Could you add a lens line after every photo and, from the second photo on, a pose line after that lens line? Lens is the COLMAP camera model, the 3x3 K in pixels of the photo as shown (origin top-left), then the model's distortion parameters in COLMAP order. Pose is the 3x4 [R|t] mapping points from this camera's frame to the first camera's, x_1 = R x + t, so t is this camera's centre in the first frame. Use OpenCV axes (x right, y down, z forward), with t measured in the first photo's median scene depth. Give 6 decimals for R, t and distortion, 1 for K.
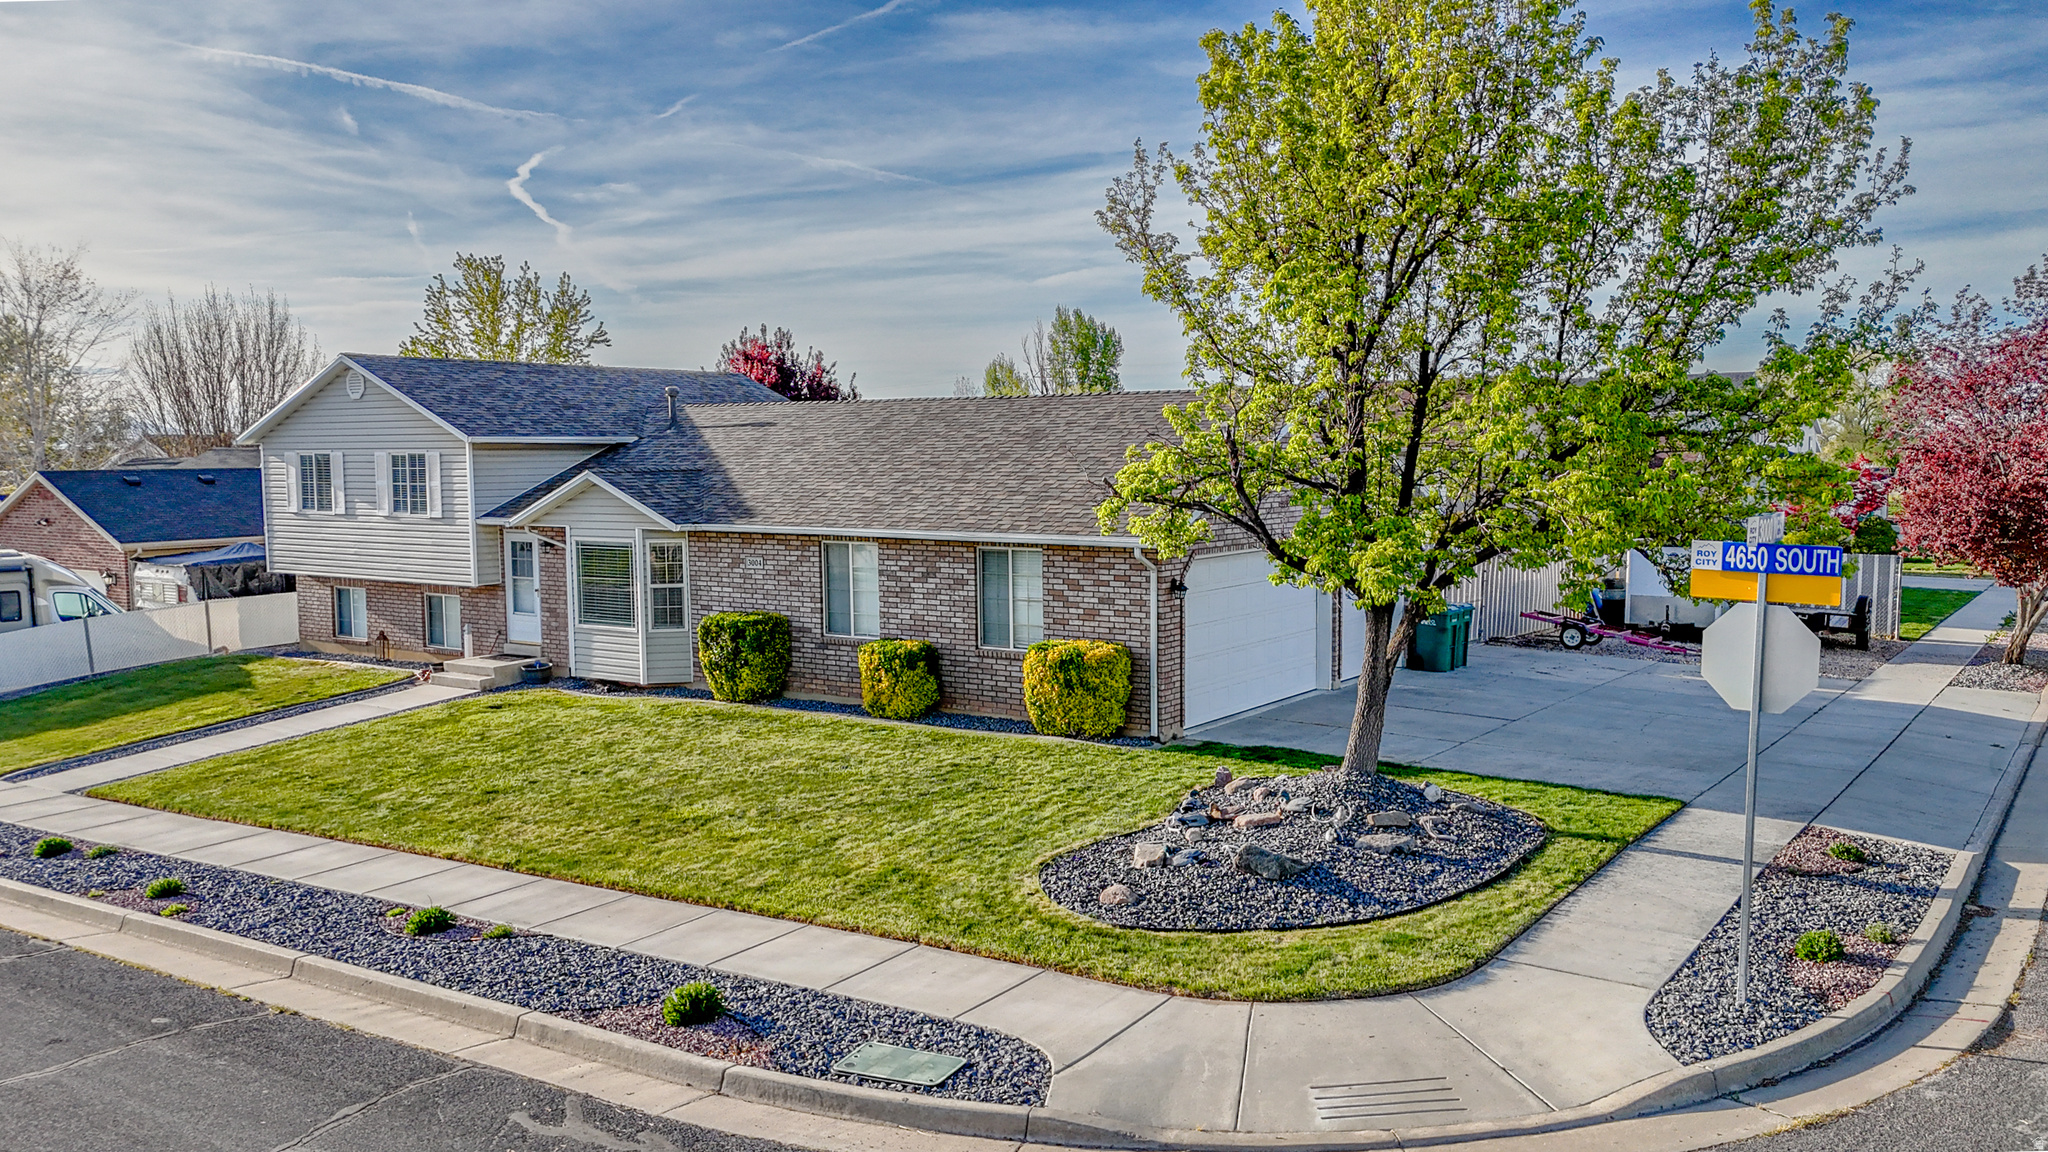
lens RADIAL K [[1514.8, 0, 1024.0], [0, 1514.8, 576.0], [0, 0, 1]] dist [0.089538, -0.105036]
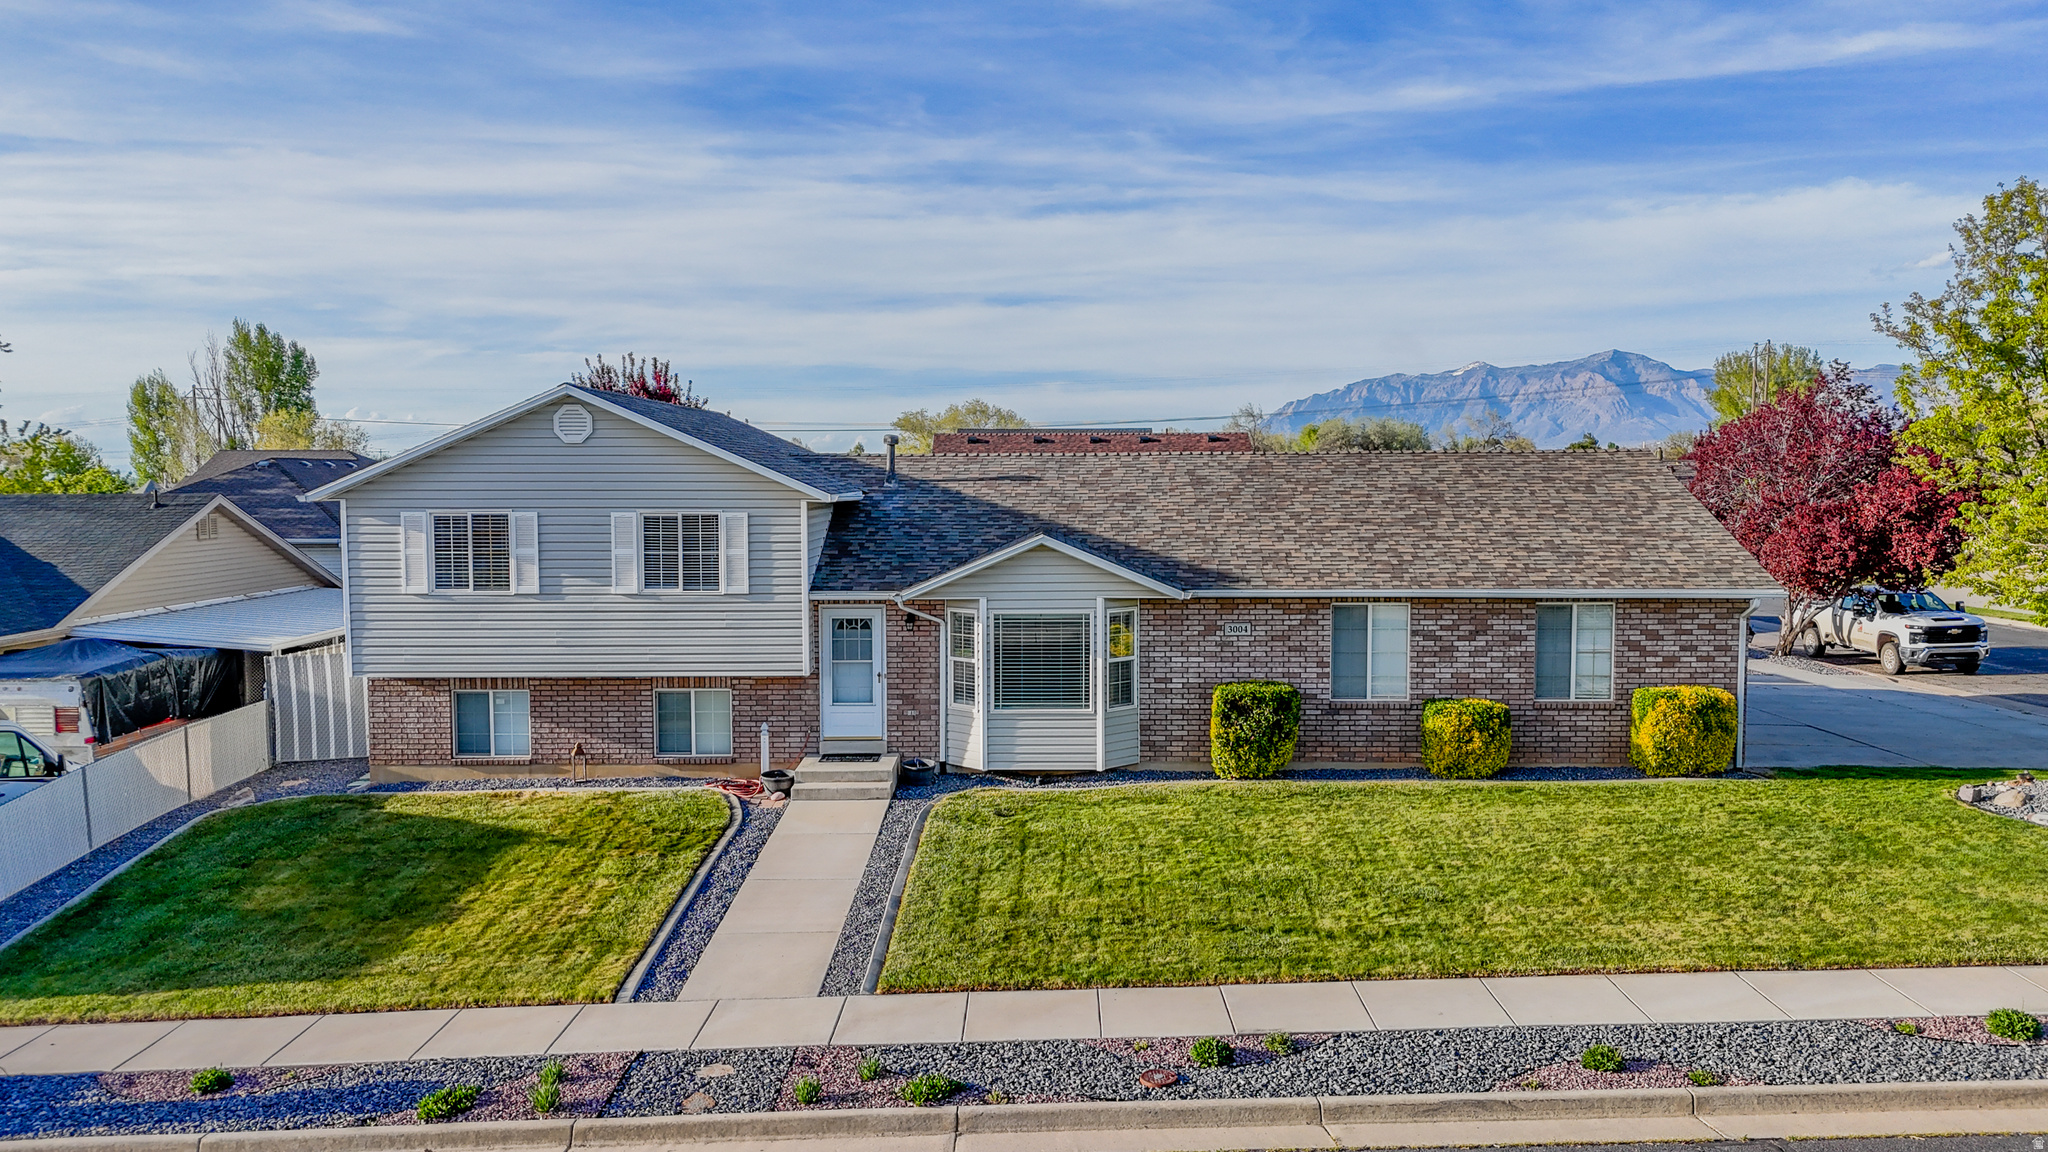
lens RADIAL K [[1514.8, 0, 1024.0], [0, 1514.8, 576.0], [0, 0, 1]] dist [0.089538, -0.105036]
pose [[0.831725, -0.029800, 0.554387, -0.775869], [0.042532, 0.999044, -0.010107, -0.036316], [-0.553556, 0.031985, 0.832198, 0.278932]]
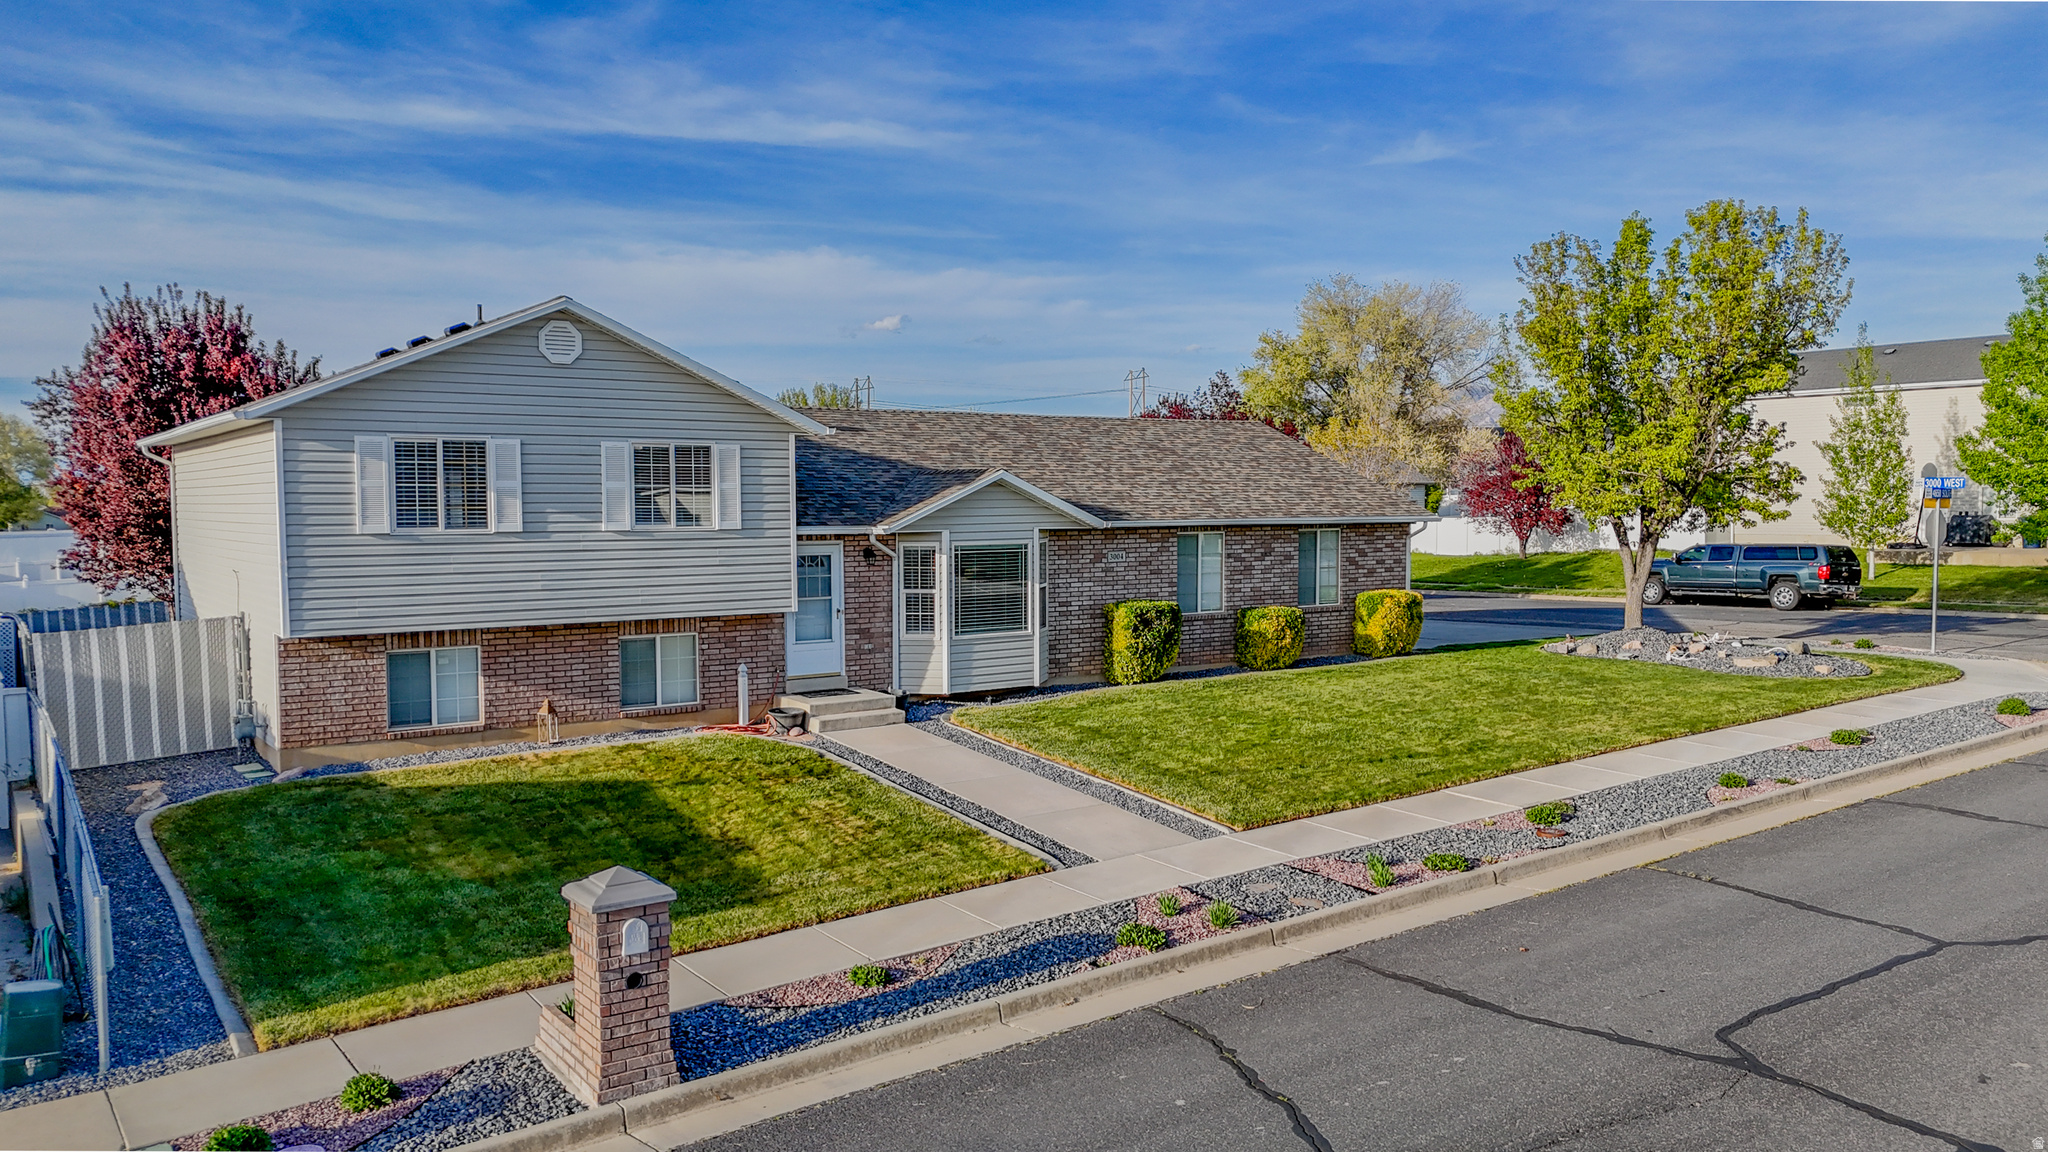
lens RADIAL K [[1514.8, 0, 1024.0], [0, 1514.8, 576.0], [0, 0, 1]] dist [0.089538, -0.105036]
pose [[0.348638, -0.037908, 0.936491, -1.167150], [0.083535, 0.996462, 0.009237, -0.009965], [-0.933528, 0.075009, 0.350571, 0.656251]]
